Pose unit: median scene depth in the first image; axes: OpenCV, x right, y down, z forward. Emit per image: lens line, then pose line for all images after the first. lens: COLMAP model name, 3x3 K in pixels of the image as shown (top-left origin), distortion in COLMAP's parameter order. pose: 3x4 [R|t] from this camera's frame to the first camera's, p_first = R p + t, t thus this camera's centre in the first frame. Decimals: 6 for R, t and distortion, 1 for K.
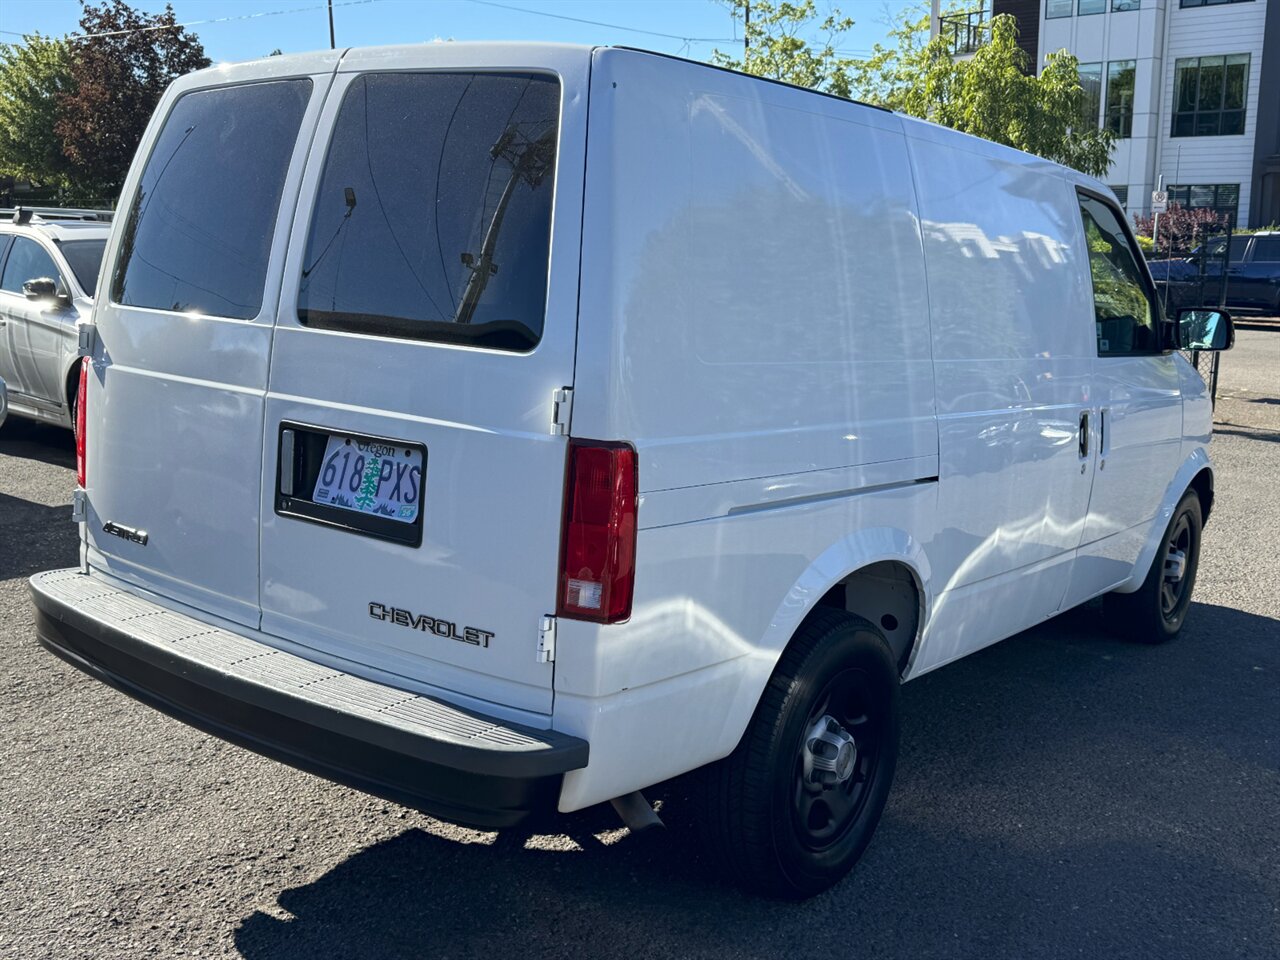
lens RADIAL K [[1319.7, 0, 640.0], [0, 1319.7, 480.0], [0, 0, 1]] dist [0.125907, -0.203323]
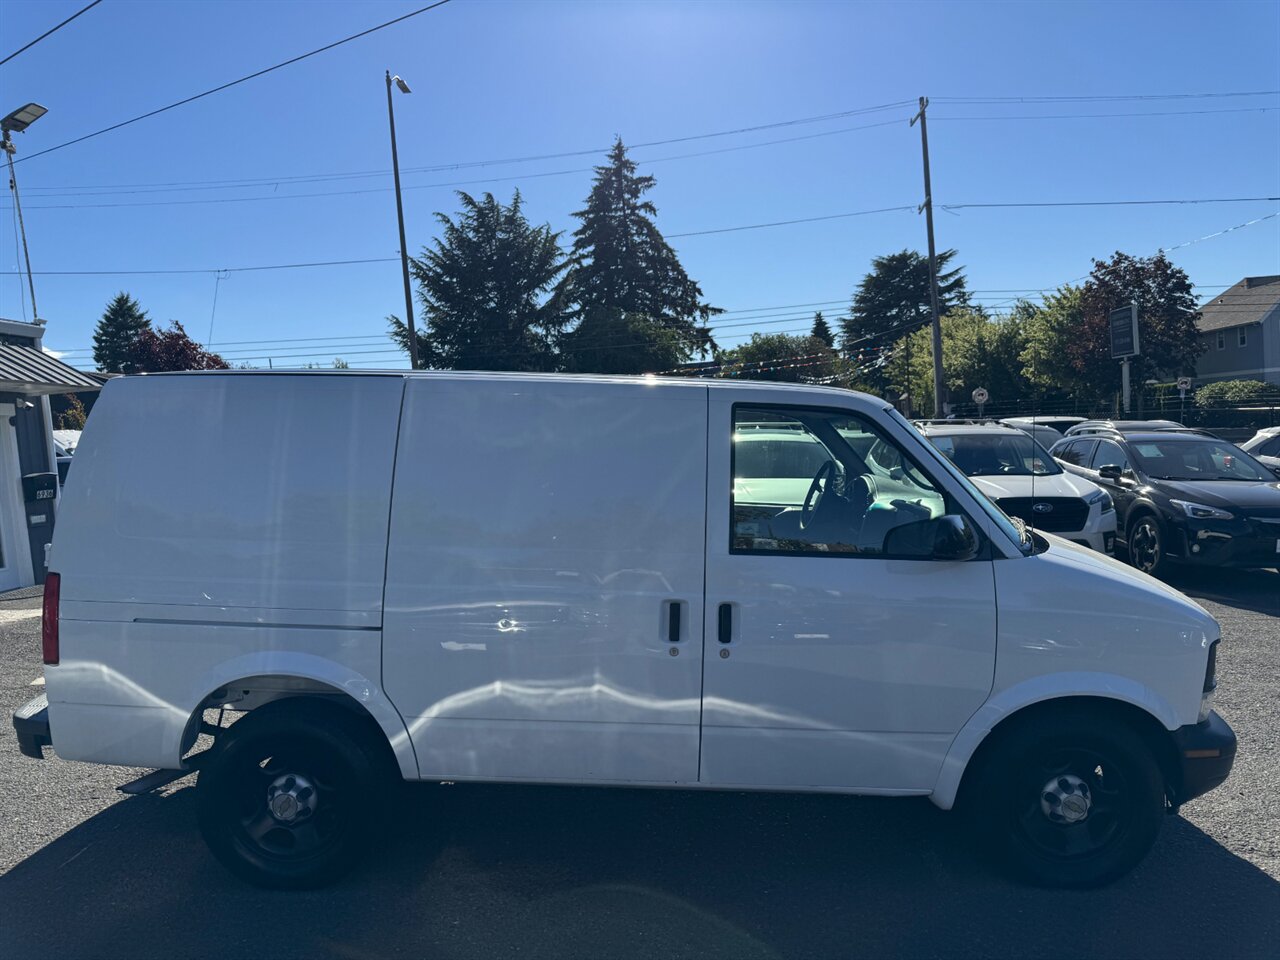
lens RADIAL K [[924.5, 0, 640.0], [0, 924.5, 480.0], [0, 0, 1]] dist [0.087646, -0.099369]
pose [[0.583844, 0.015419, -0.811720, 1.389787], [-0.107900, 0.992424, -0.058757, -0.151239], [0.804664, 0.121889, 0.581084, 0.740773]]
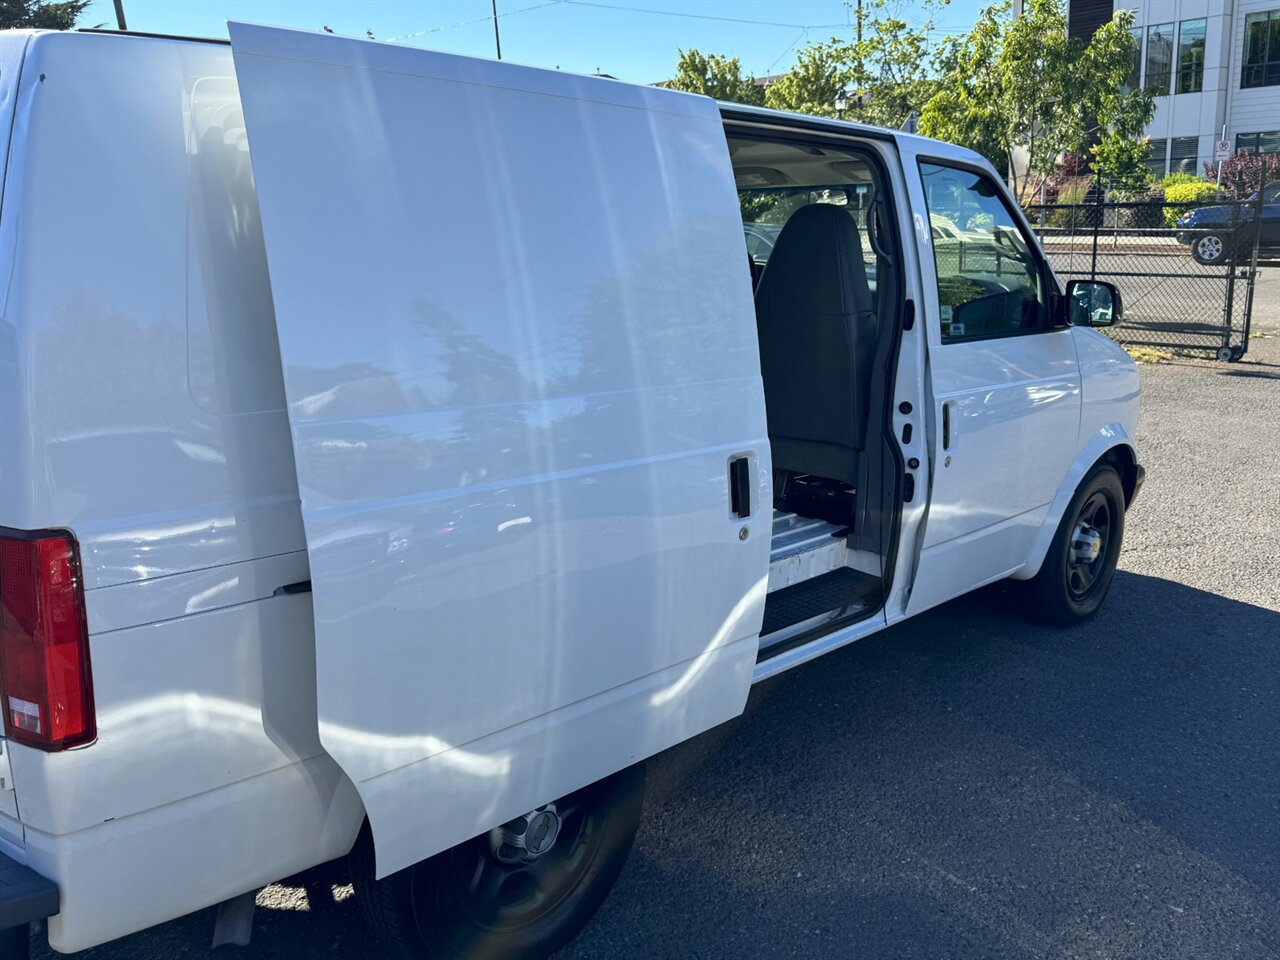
lens RADIAL K [[1079.9, 0, 638.6], [0, 1079.9, 484.8], [0, 0, 1]] dist [0.078918, -0.083916]
pose [[0.989756, -0.013122, -0.142167, 0.365184], [0.022922, 0.997455, 0.067511, -0.077485], [0.140919, -0.070078, 0.987538, 0.342790]]
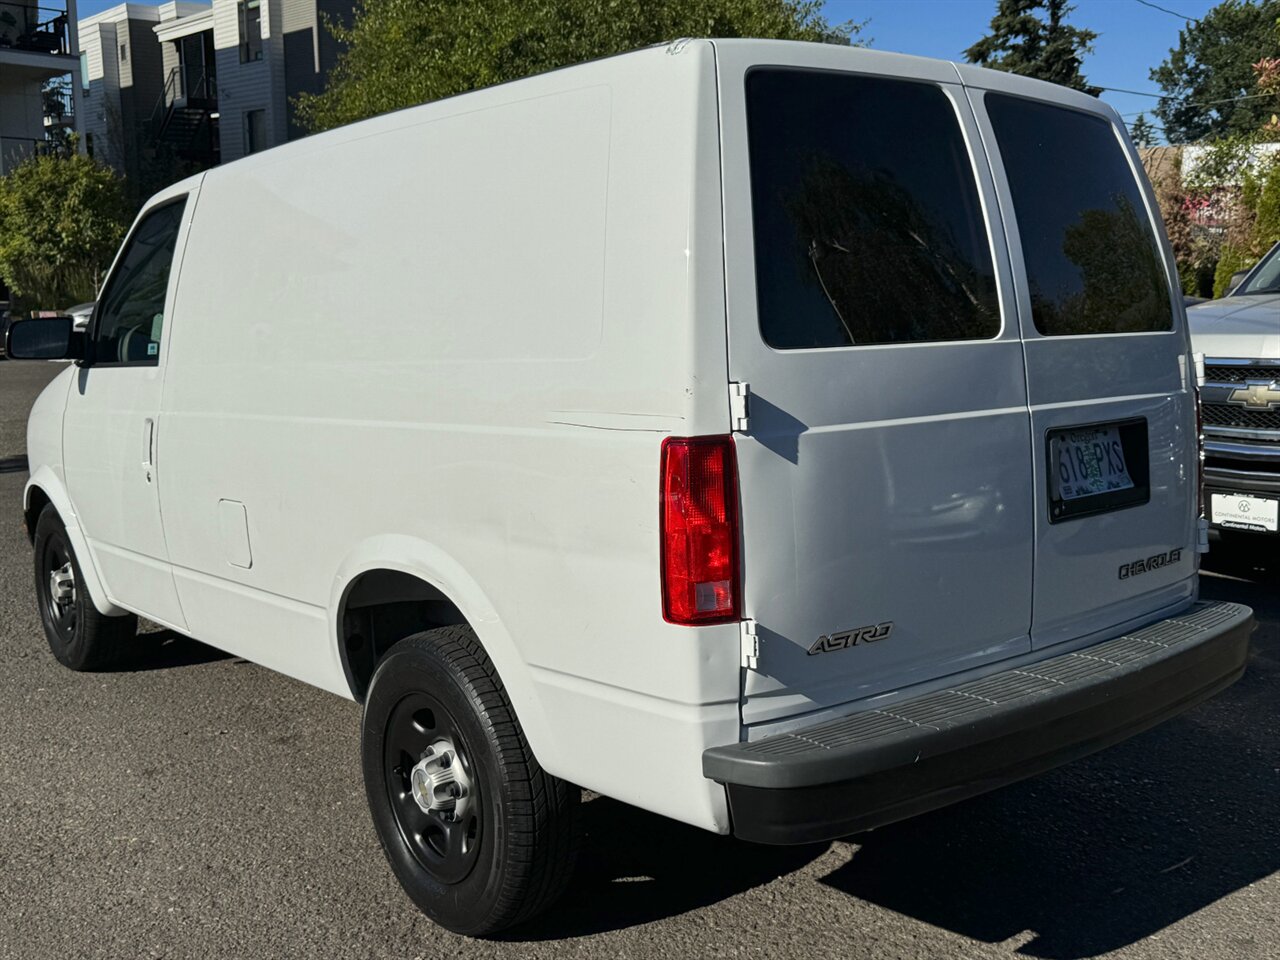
lens RADIAL K [[1319.7, 0, 640.0], [0, 1319.7, 480.0], [0, 0, 1]] dist [0.125907, -0.203323]
pose [[0.220289, -0.173104, 0.959952, -1.310328], [0.201096, 0.971046, 0.128957, -0.199977], [-0.954481, 0.164634, 0.248721, 1.042106]]
